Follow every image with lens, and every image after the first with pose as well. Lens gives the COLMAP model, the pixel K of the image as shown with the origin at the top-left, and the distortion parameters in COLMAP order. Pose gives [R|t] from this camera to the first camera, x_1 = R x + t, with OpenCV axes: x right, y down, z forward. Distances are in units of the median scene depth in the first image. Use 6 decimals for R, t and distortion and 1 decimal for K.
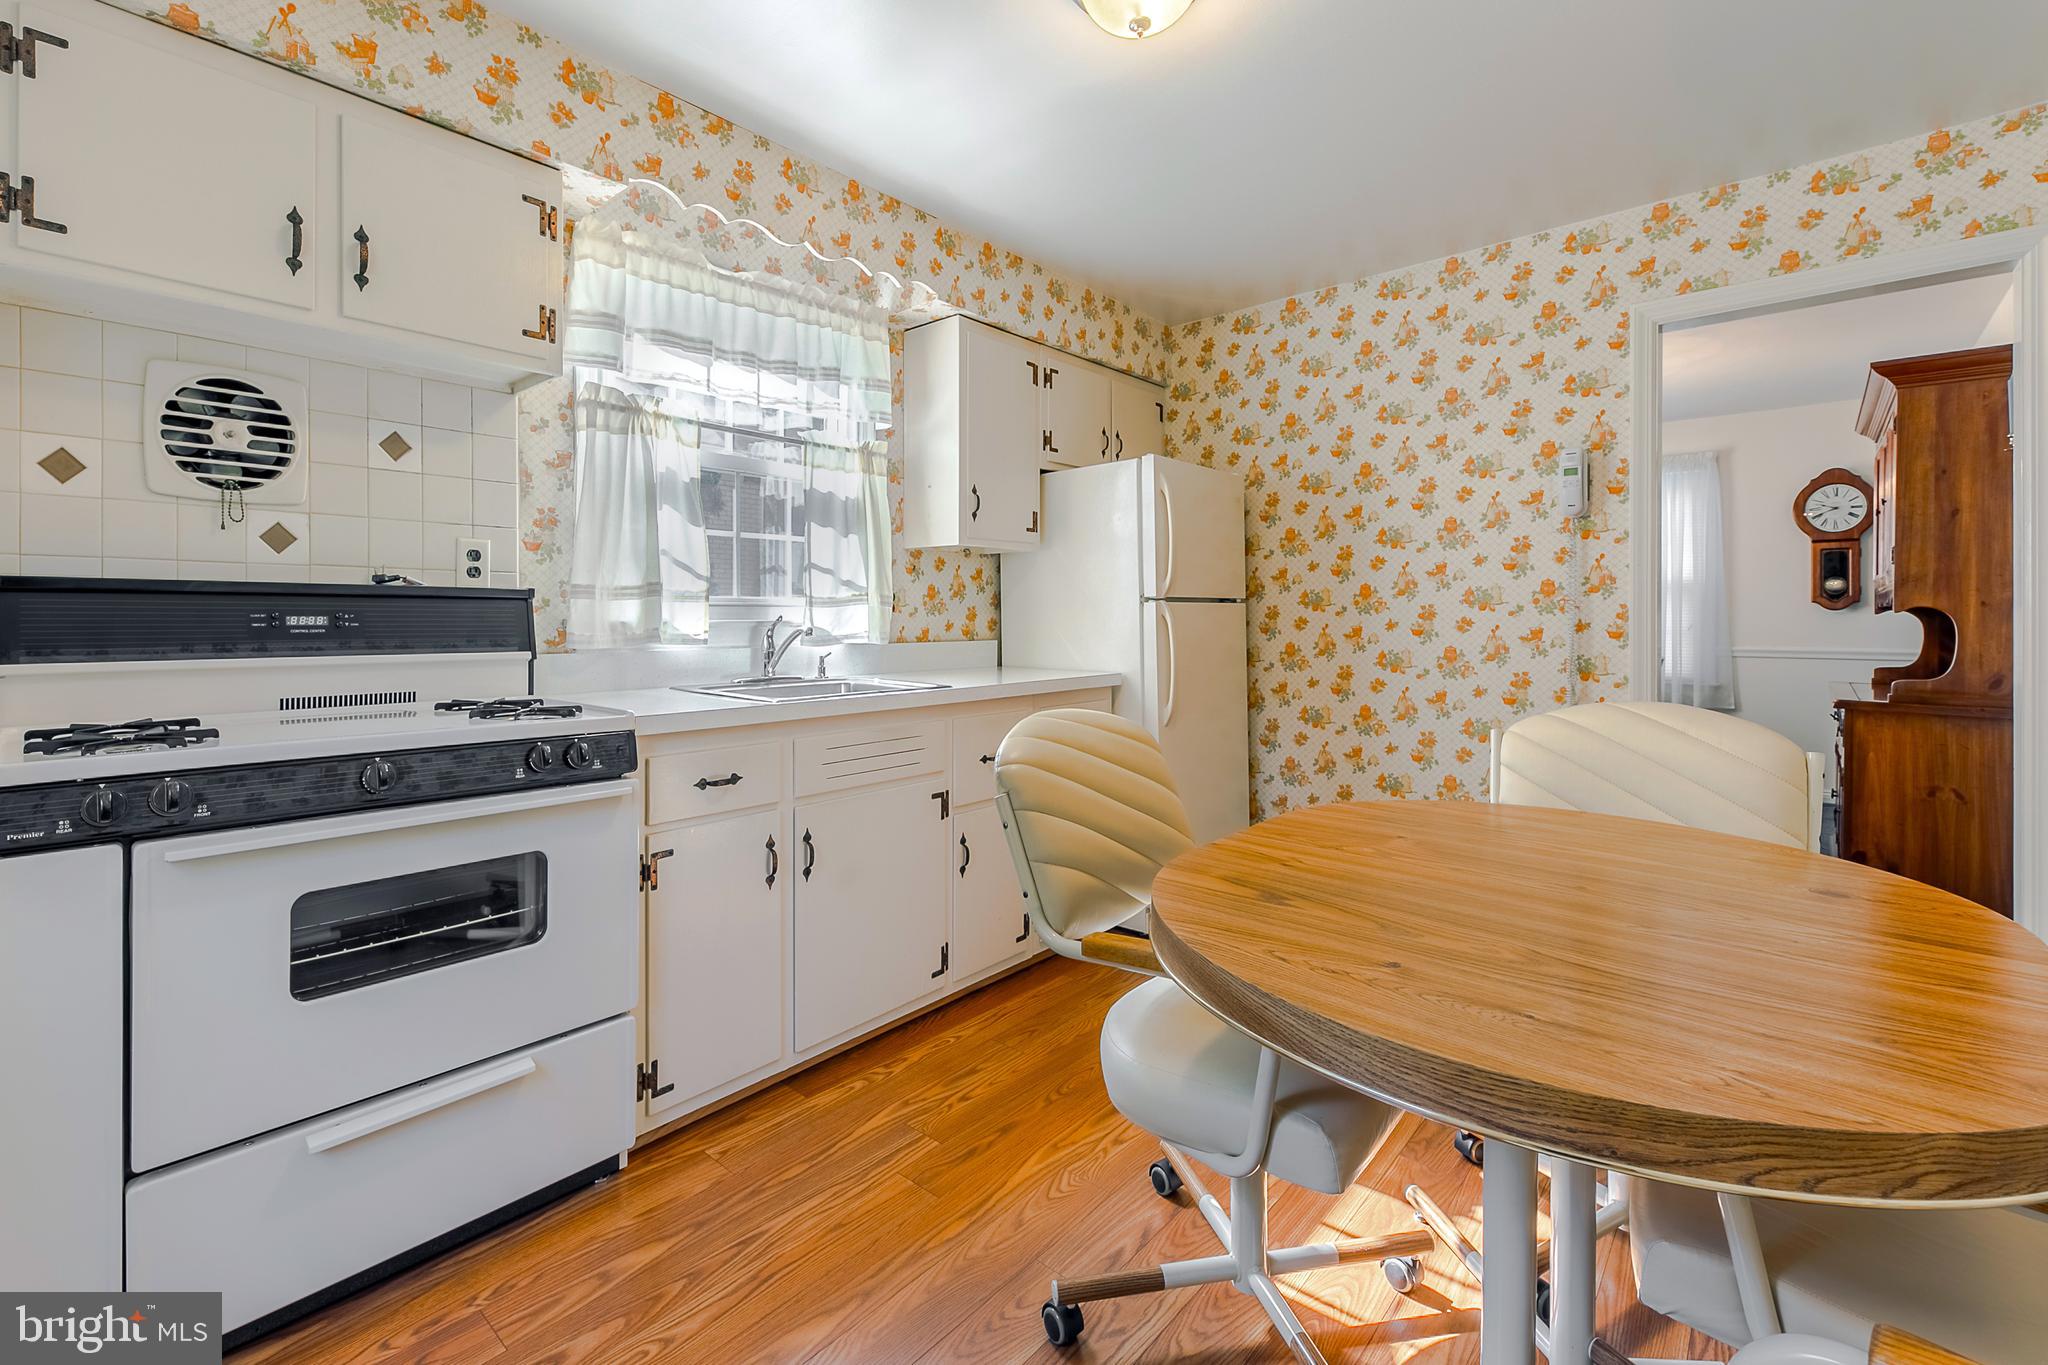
lens RADIAL K [[841.7, 0, 1024.2], [0, 841.7, 617.3], [0, 0, 1]] dist [0.003293, 0.000079]
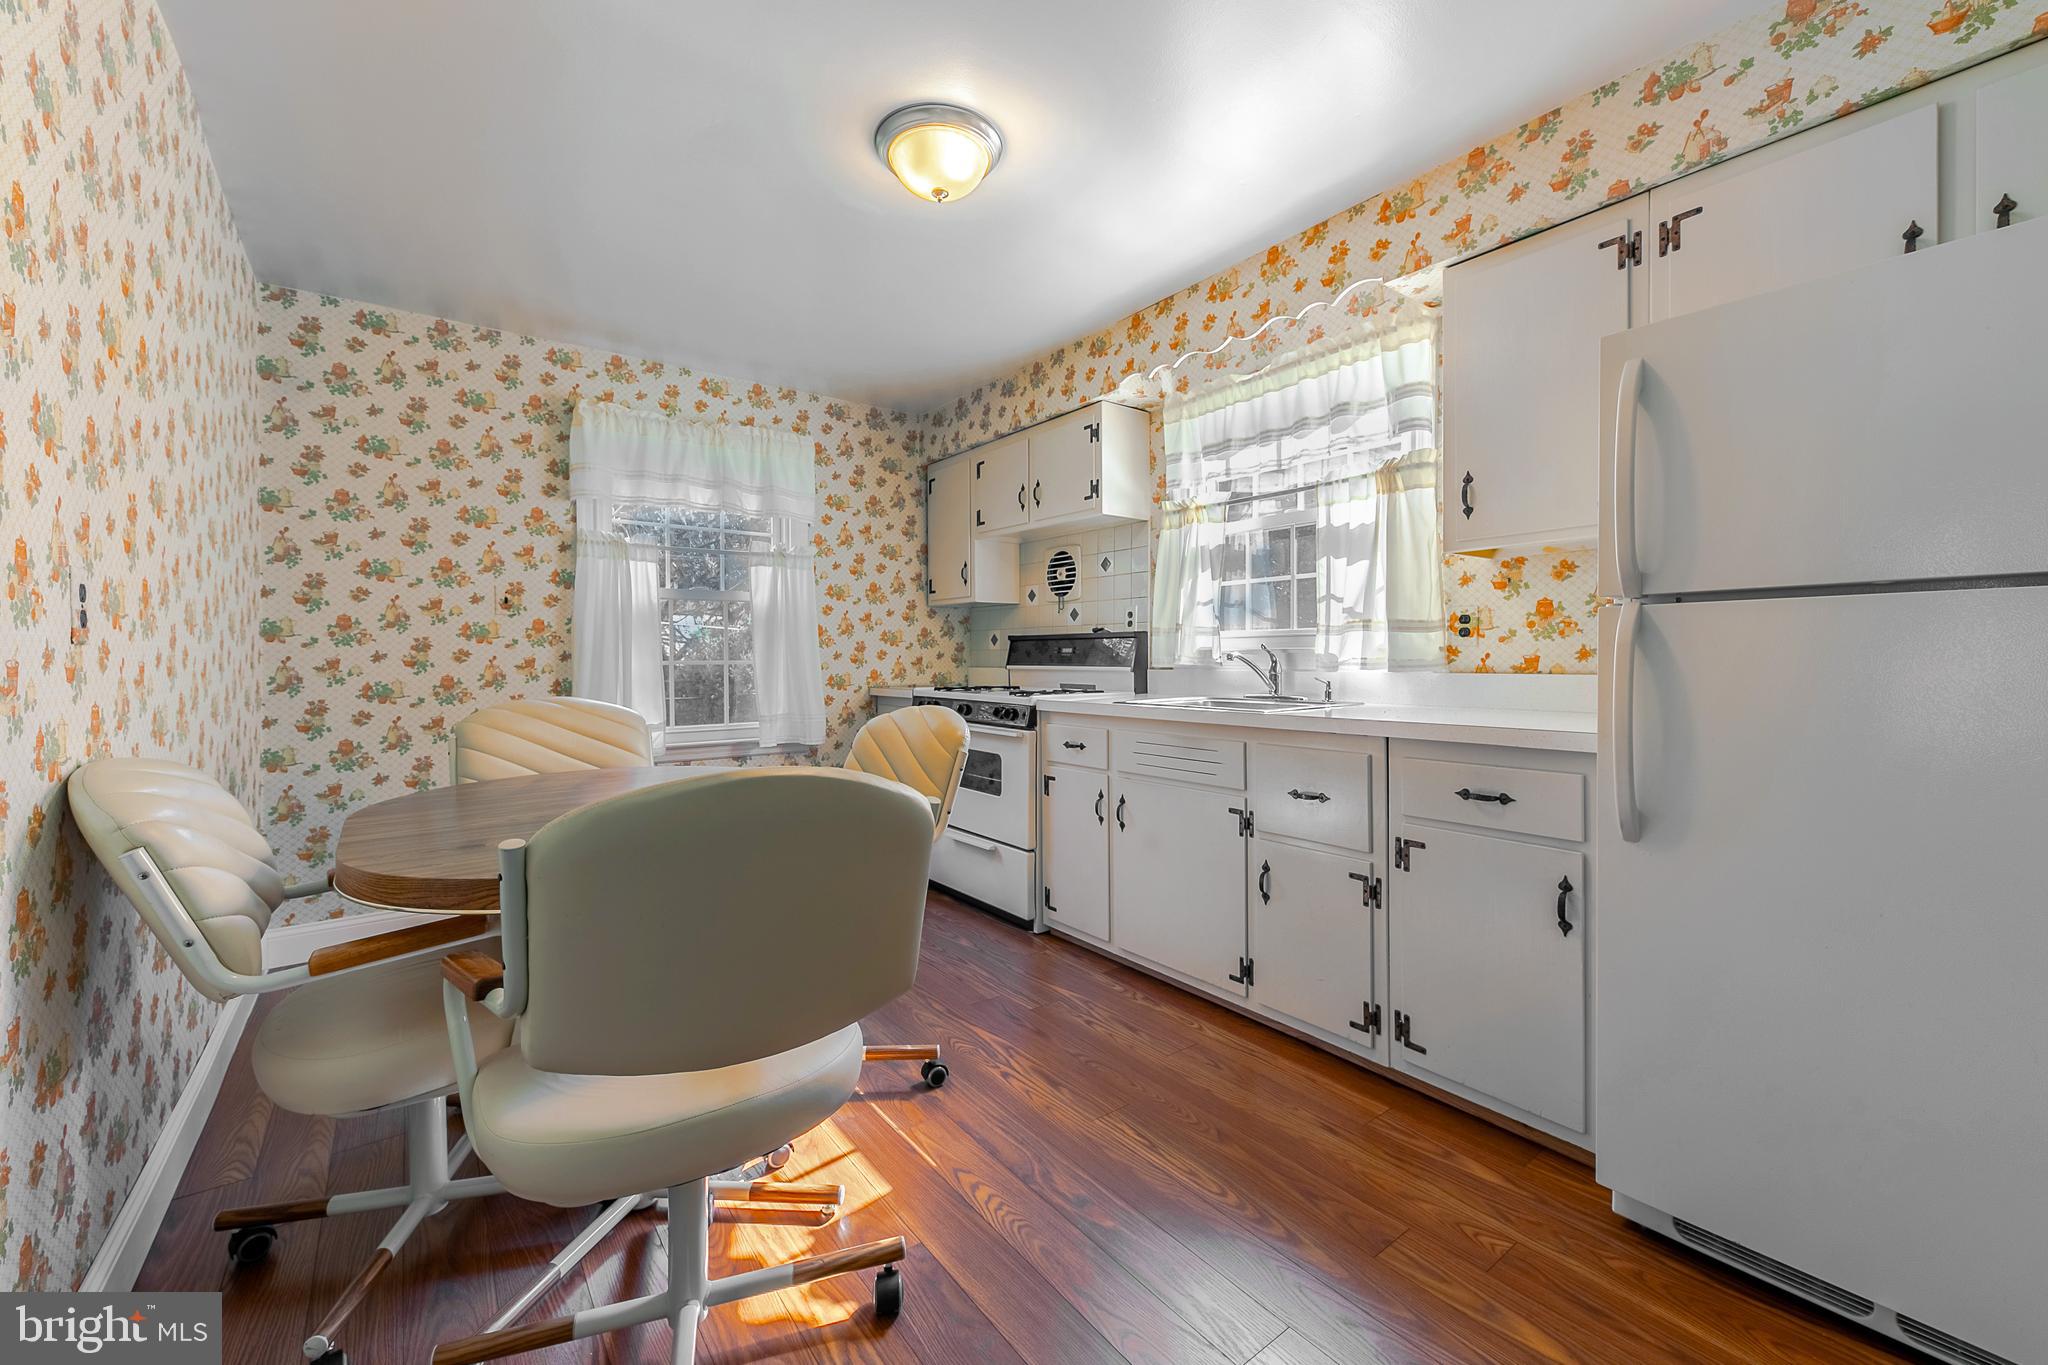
lens RADIAL K [[844.7, 0, 1127.0], [0, 844.7, 659.8], [0, 0, 1]] dist [-0.000656, -0.000092]
pose [[-0.128980, 0.003014, -0.991643, 0.999230], [0.005767, 0.999981, 0.002289, 0.018246], [0.991630, -0.005423, -0.128995, 1.034619]]
